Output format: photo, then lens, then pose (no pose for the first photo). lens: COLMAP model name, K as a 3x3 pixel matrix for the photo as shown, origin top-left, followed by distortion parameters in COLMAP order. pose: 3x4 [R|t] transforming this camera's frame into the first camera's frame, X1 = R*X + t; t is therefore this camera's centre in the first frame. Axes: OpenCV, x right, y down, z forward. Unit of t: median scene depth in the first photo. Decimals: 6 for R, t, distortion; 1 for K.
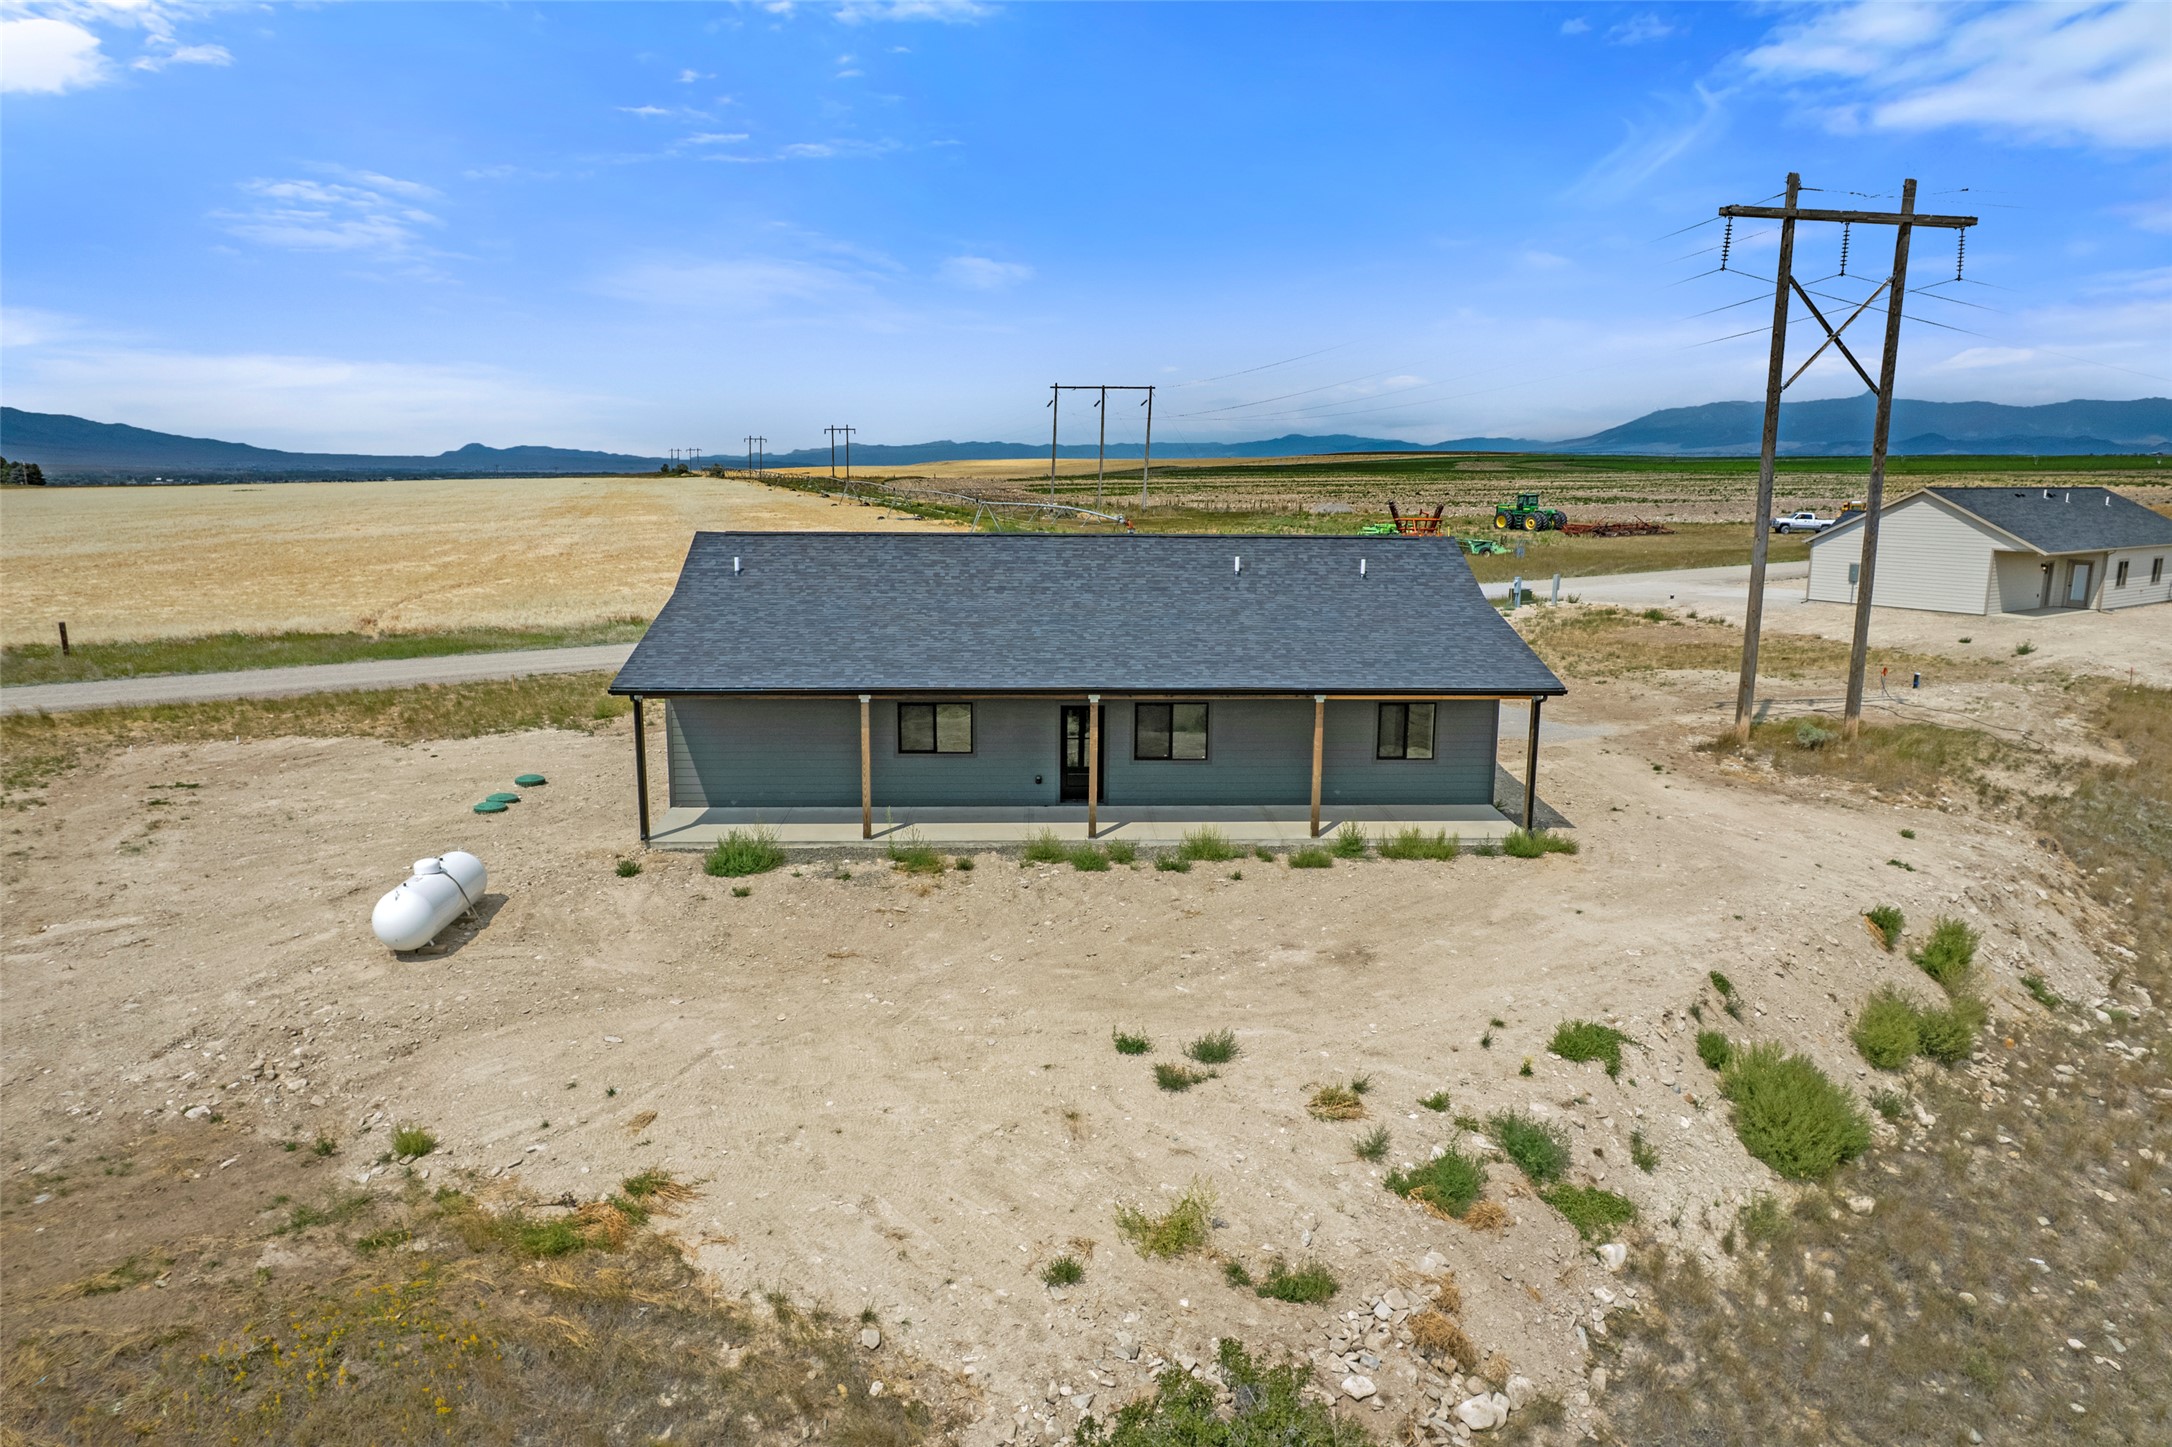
lens RADIAL K [[1398.3, 0, 1090.8], [0, 1398.3, 711.5], [0, 0, 1]] dist [-0.082458, 0.073945]
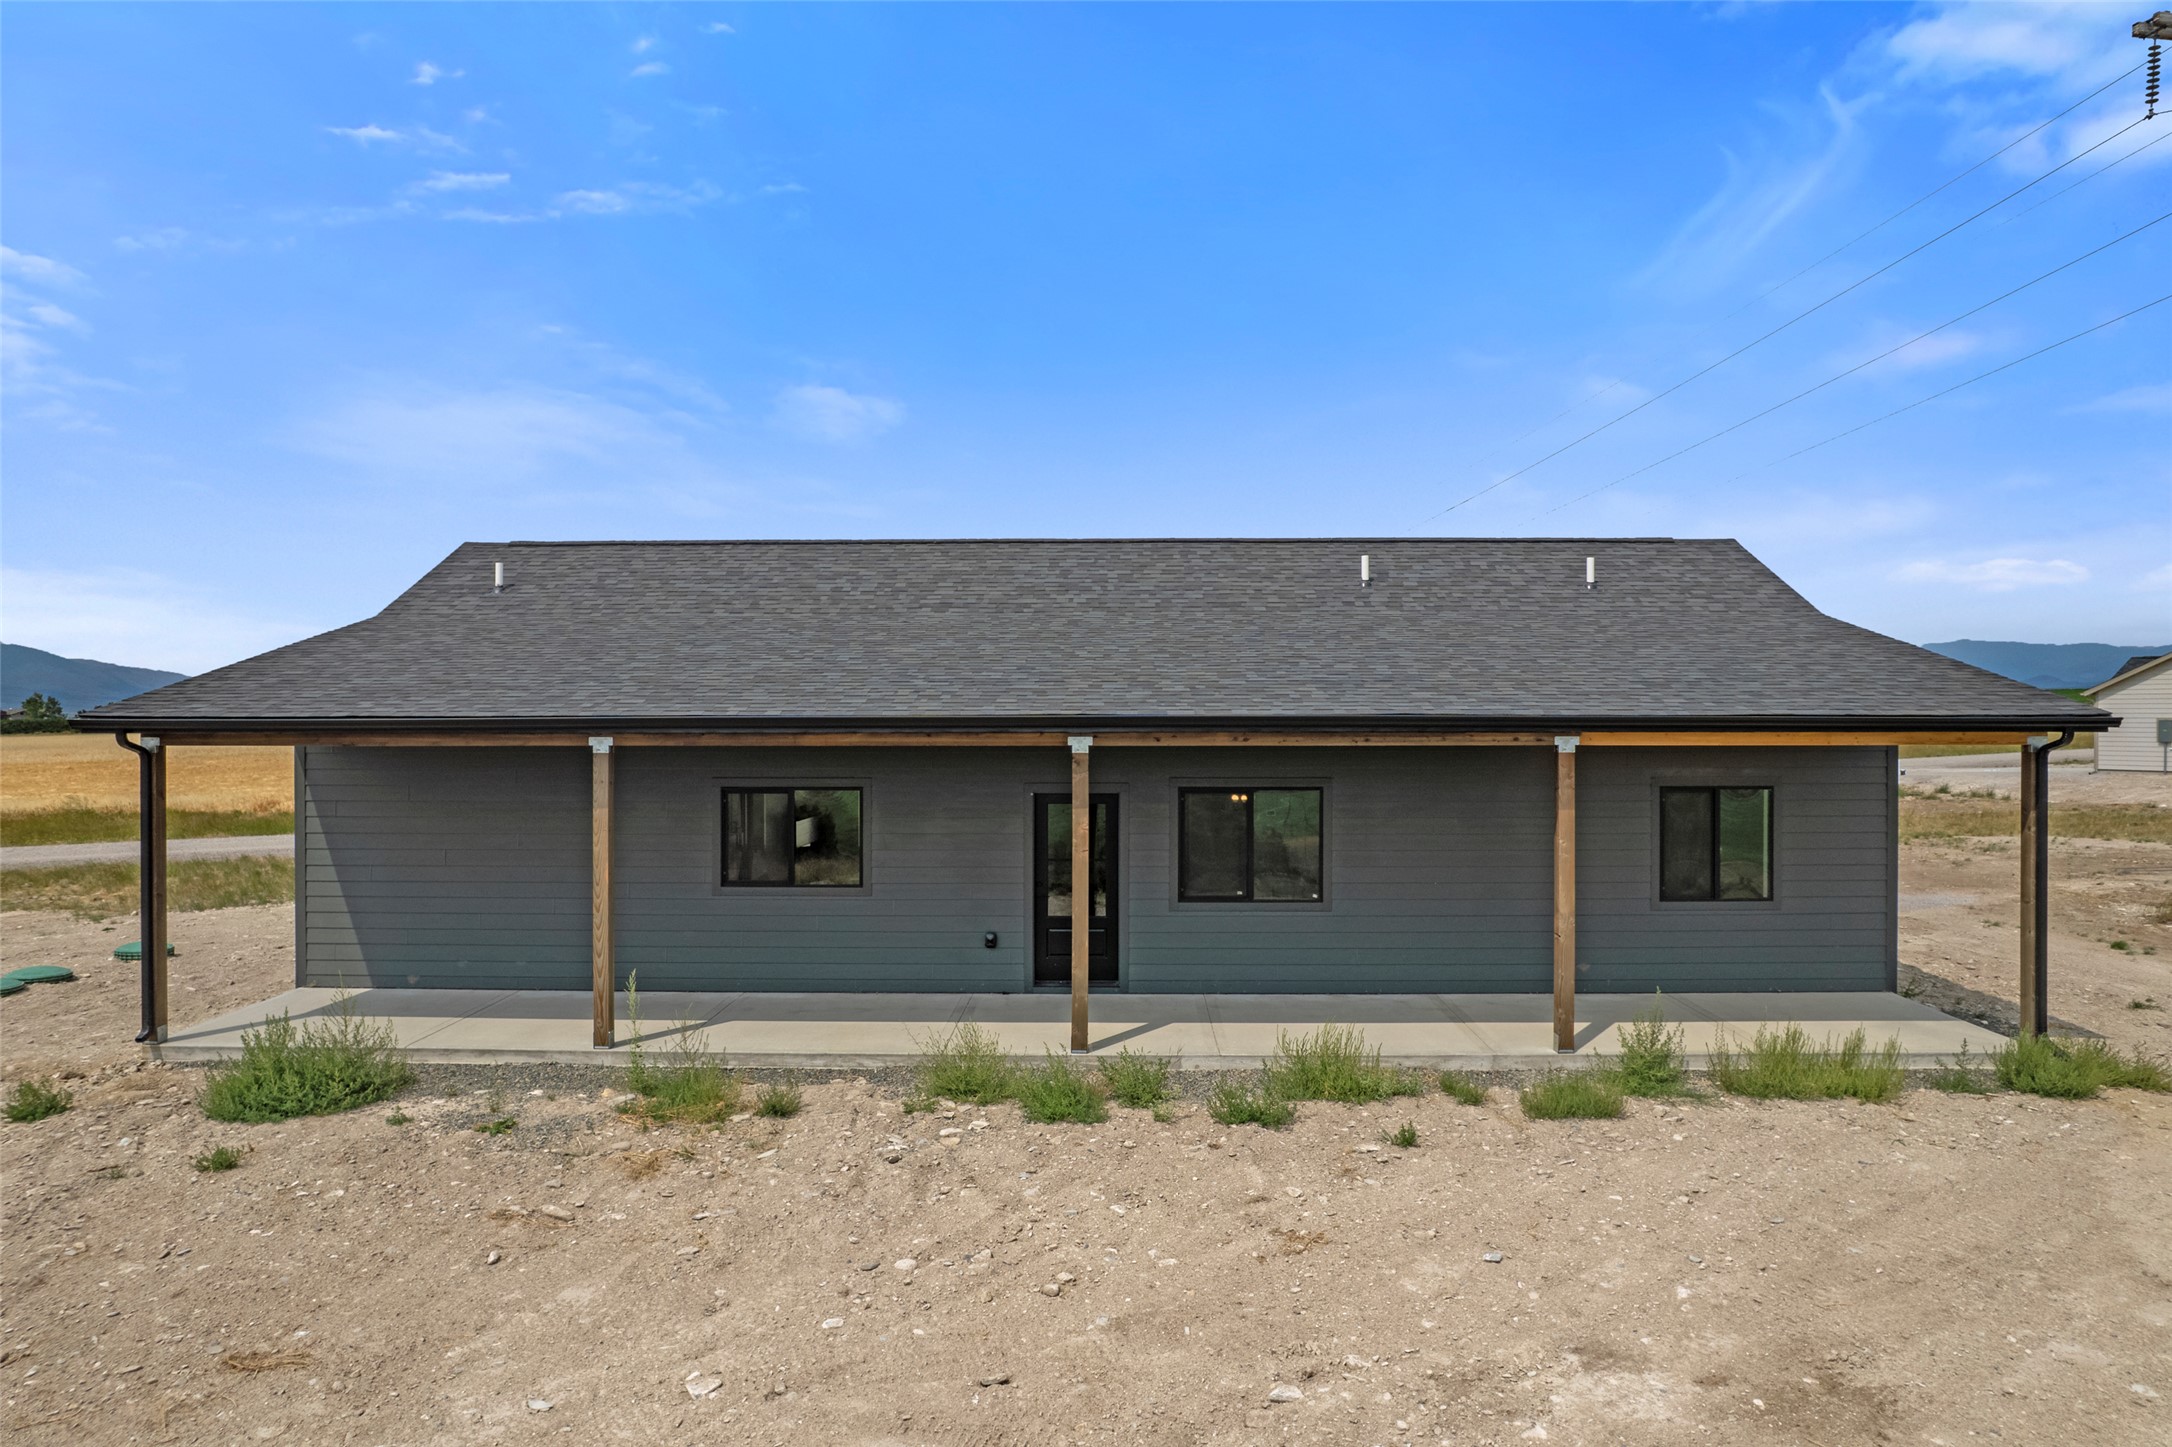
lens RADIAL K [[1398.3, 0, 1090.8], [0, 1398.3, 711.5], [0, 0, 1]] dist [-0.082458, 0.073945]
pose [[0.997684, -0.009497, -0.067350, 0.038226], [-0.002862, 0.983465, -0.181074, 0.065517], [0.067956, 0.180847, 0.981161, 0.546126]]
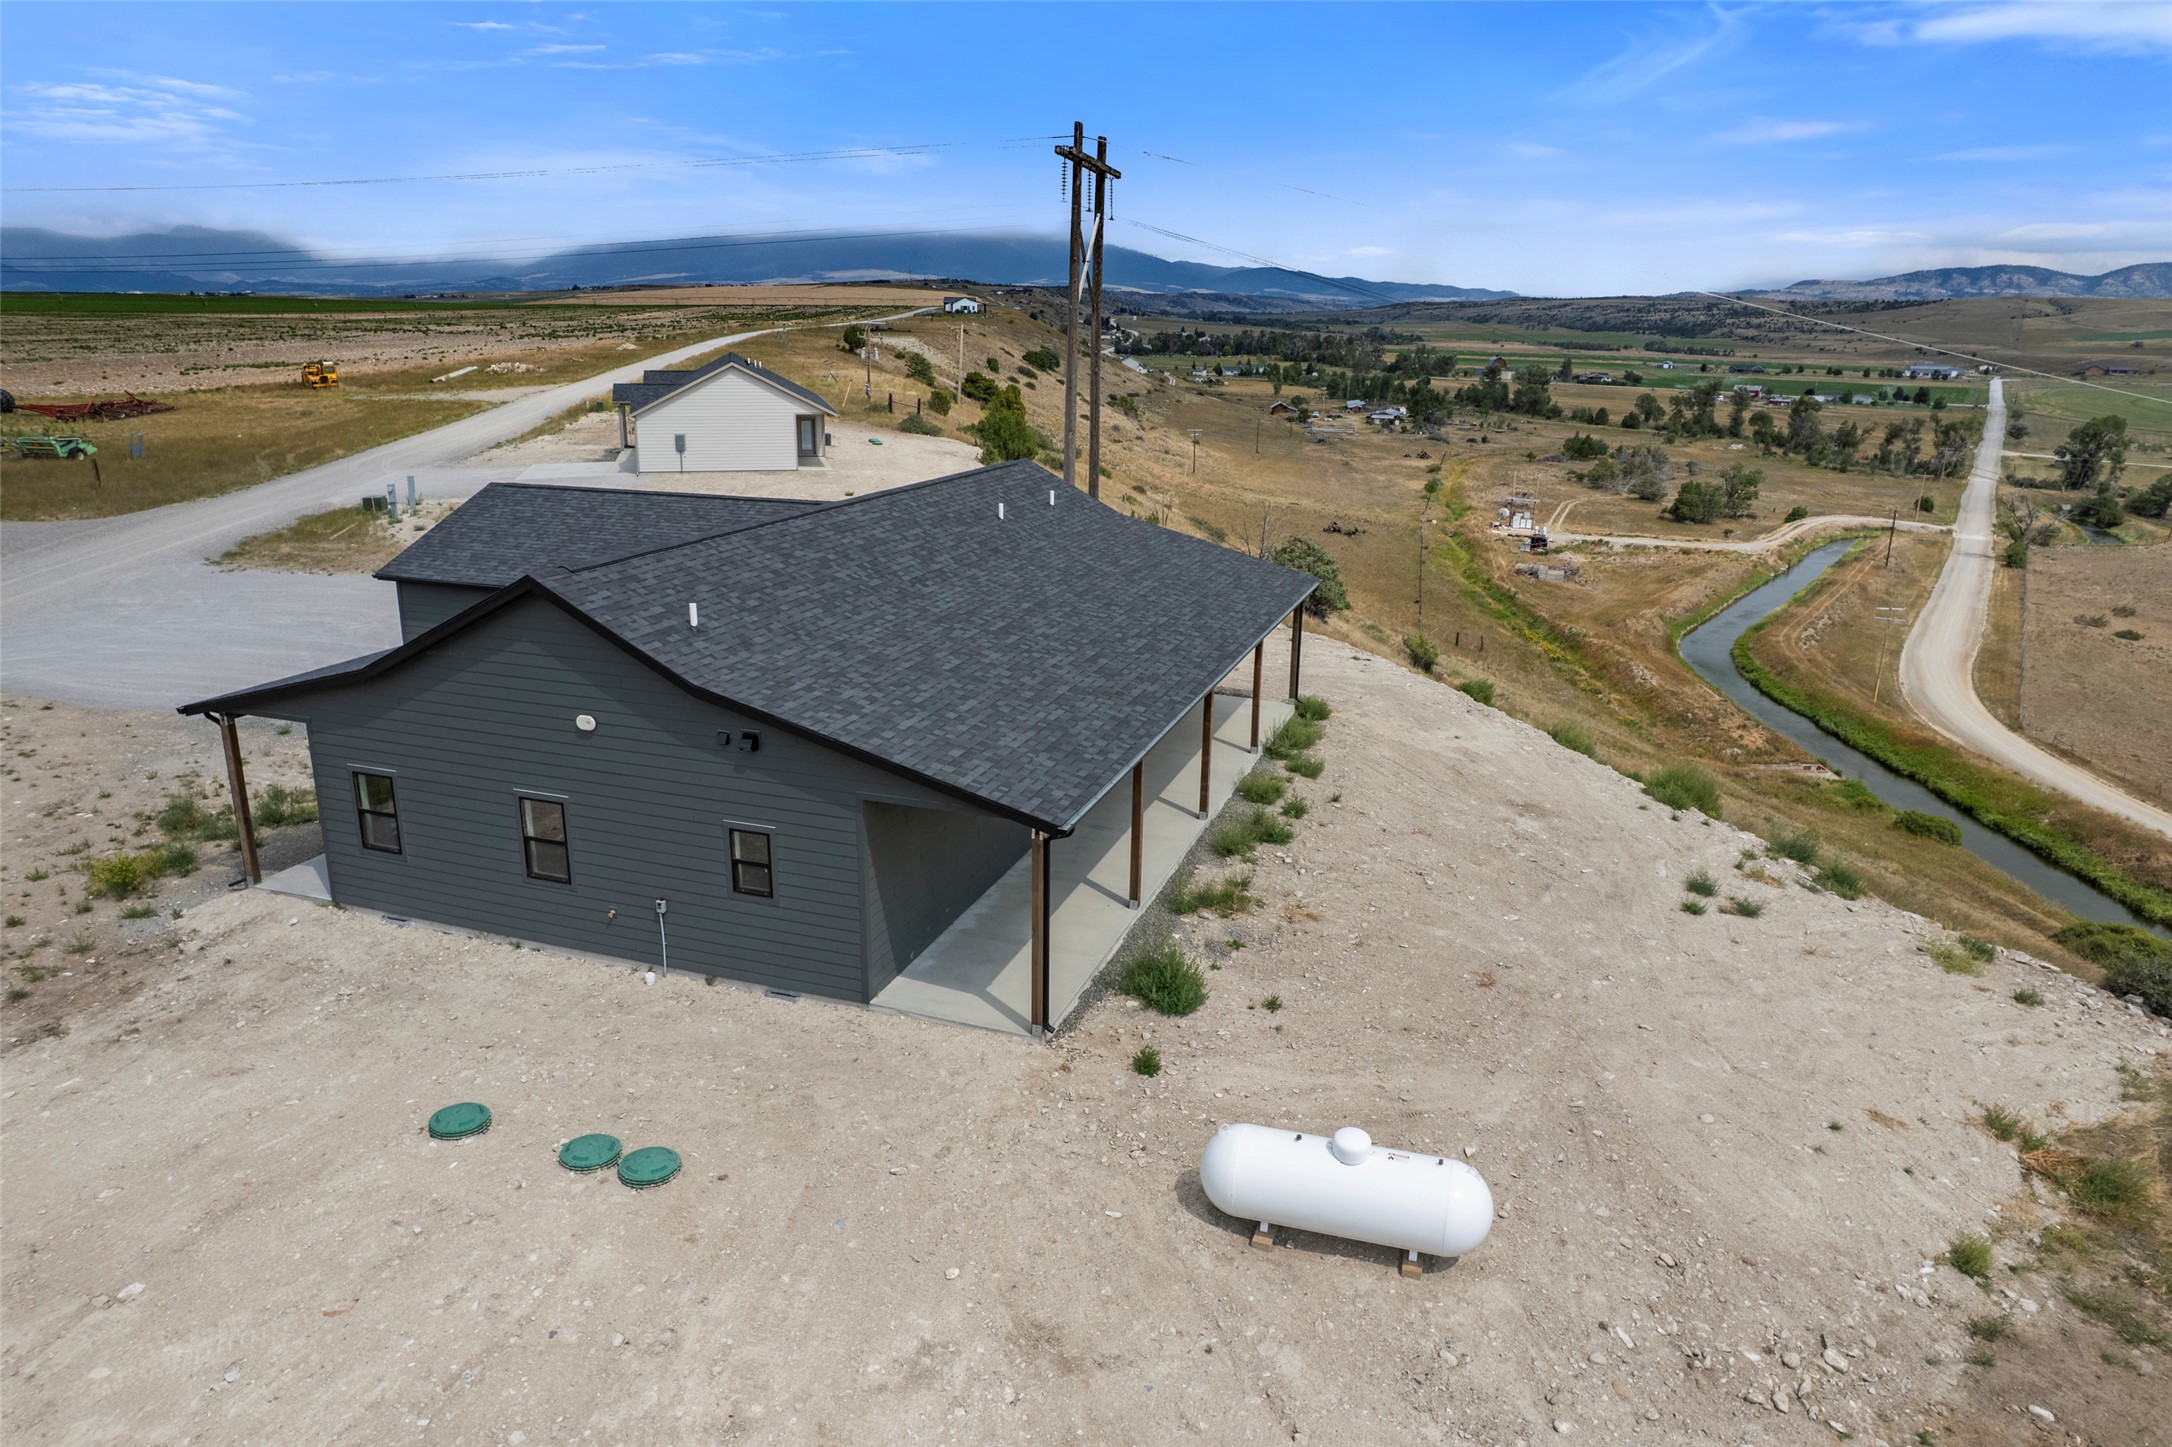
lens RADIAL K [[1398.3, 0, 1090.8], [0, 1398.3, 711.5], [0, 0, 1]] dist [-0.082458, 0.073945]
pose [[0.364342, -0.253804, 0.896012, -0.893248], [0.149410, 0.965613, 0.212766, -0.201083], [-0.919202, 0.056354, 0.389734, 0.721235]]
